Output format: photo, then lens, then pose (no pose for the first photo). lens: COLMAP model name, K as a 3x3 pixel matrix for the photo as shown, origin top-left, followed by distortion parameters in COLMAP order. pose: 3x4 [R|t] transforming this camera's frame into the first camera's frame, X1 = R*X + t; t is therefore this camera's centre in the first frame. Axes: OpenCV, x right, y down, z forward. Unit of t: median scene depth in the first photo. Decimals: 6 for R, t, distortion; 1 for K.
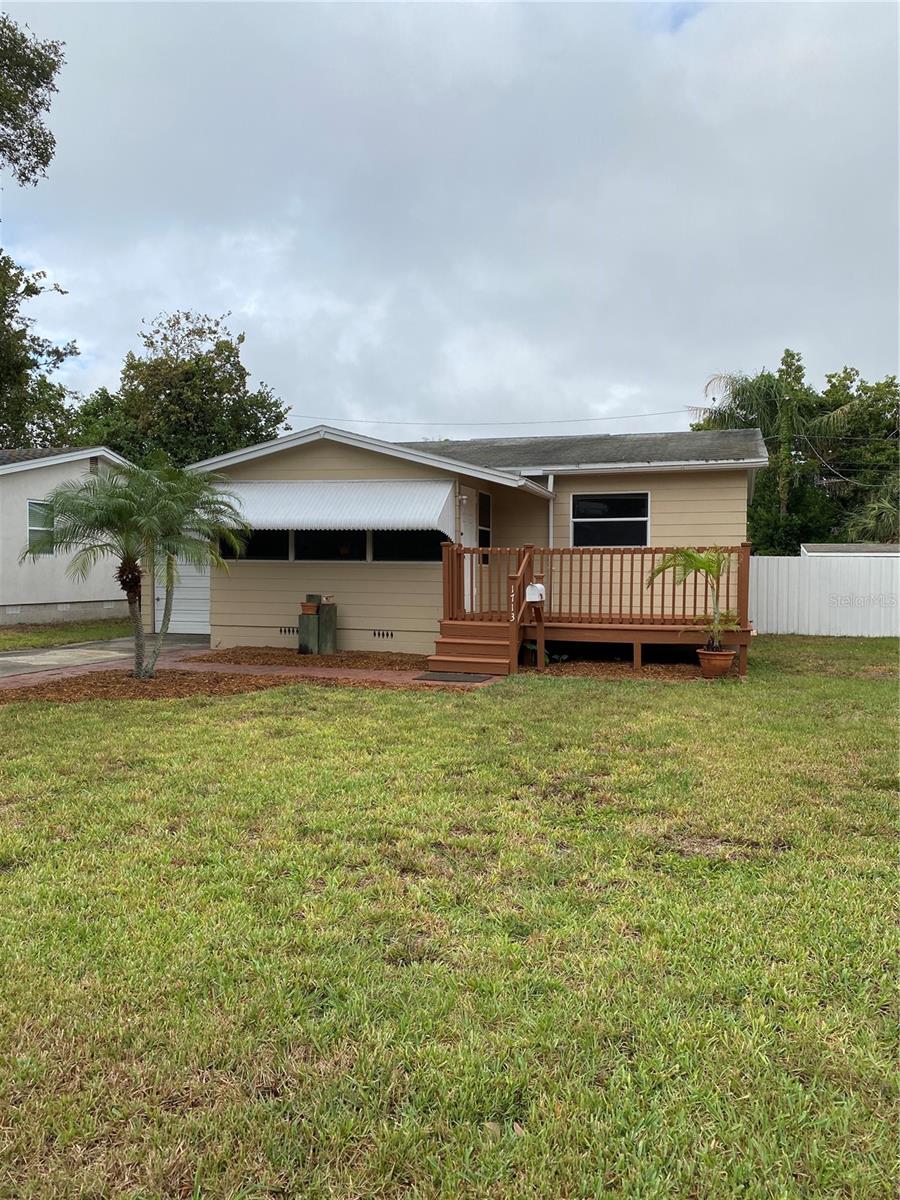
lens RADIAL K [[888.2, 0, 450.9], [0, 888.2, 595.8], [0, 0, 1]] dist [0.019375, -0.028615]
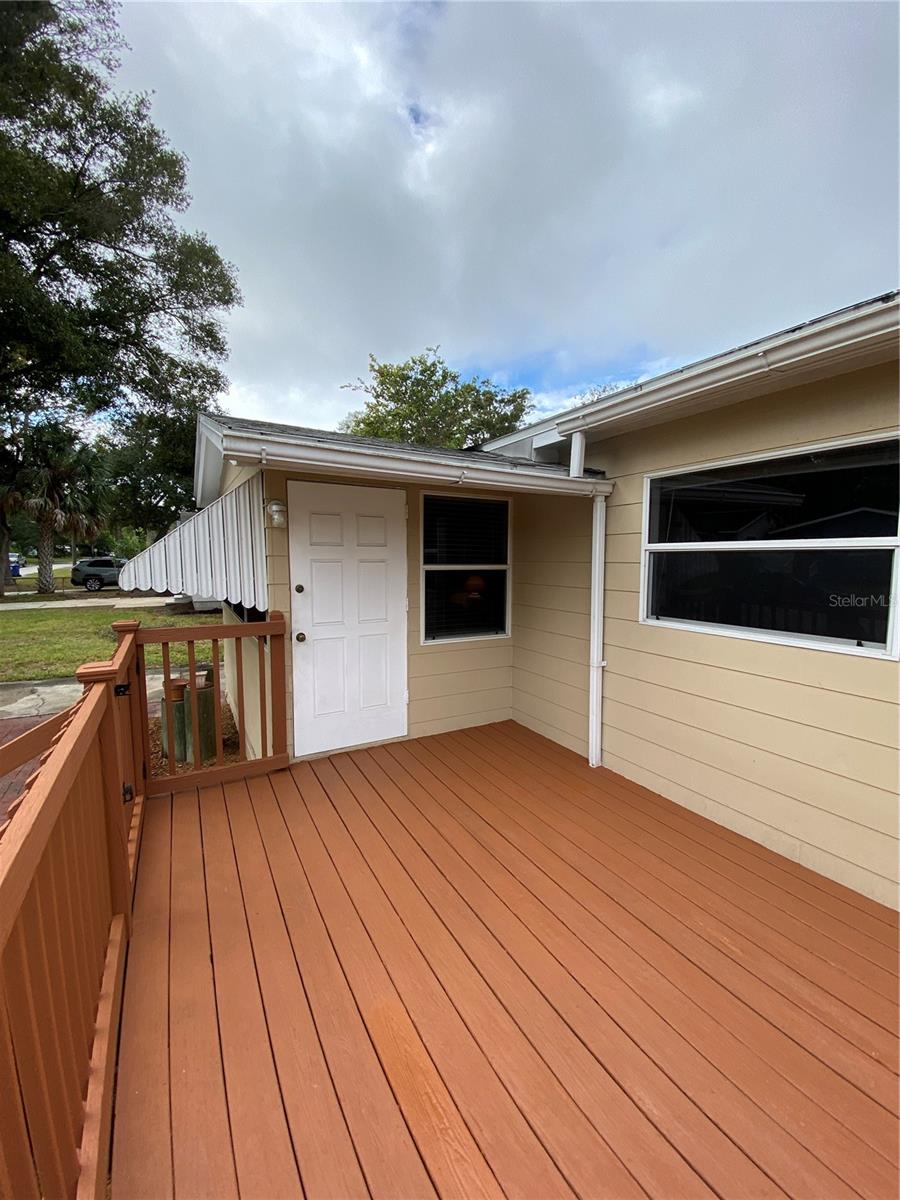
lens RADIAL K [[490.0, 0, 452.4], [0, 490.0, 604.9], [0, 0, 1]] dist [-0.016107, -0.002988]
pose [[0.726494, 0.065715, -0.684023, 0.226288], [-0.024917, 0.997281, 0.069346, -0.075013], [0.686721, -0.033336, 0.726156, 0.806114]]
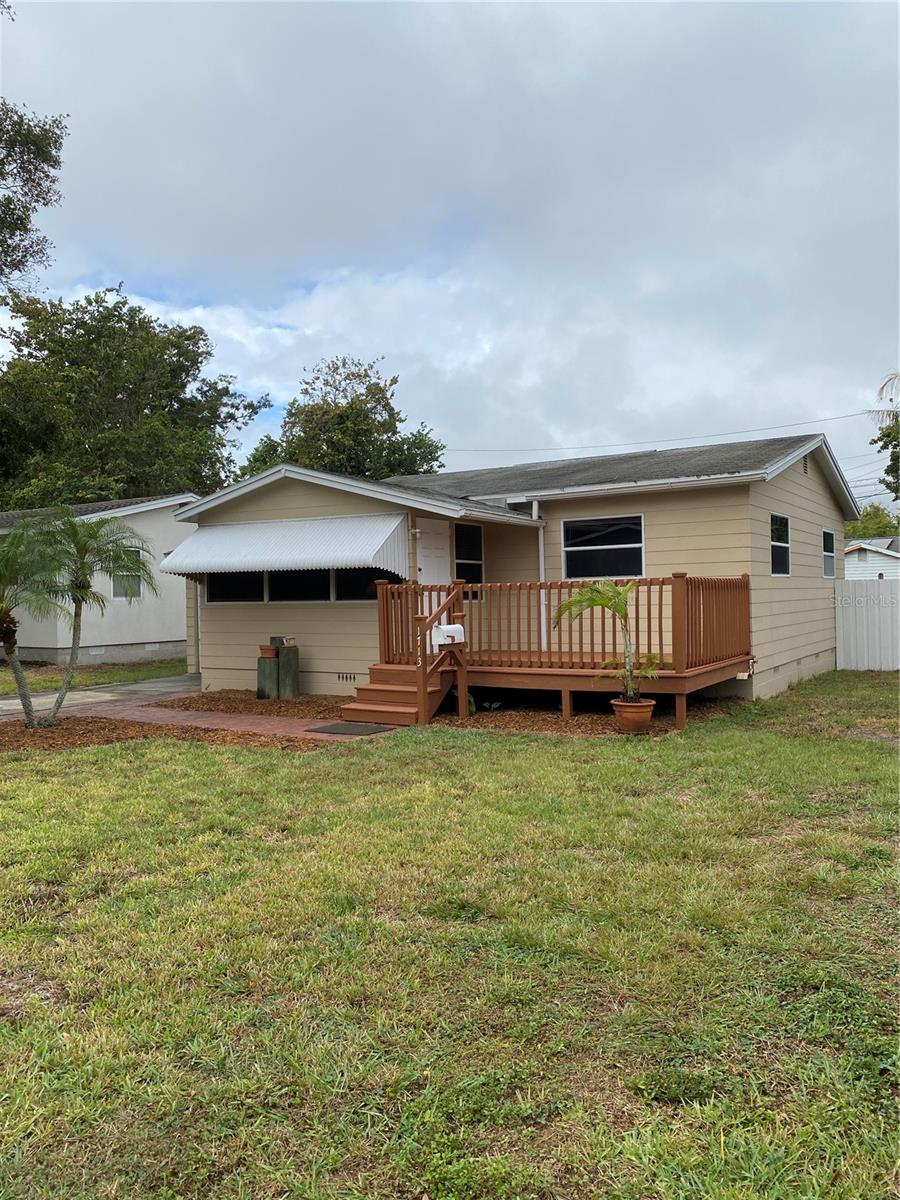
lens RADIAL K [[888.2, 0, 452.0], [0, 888.2, 604.5], [0, 0, 1]] dist [0.019375, -0.028615]
pose [[0.969418, -0.021429, -0.244476, 0.251582], [0.015820, 0.999565, -0.024883, -0.008709], [0.244903, 0.020254, 0.969336, 0.098418]]
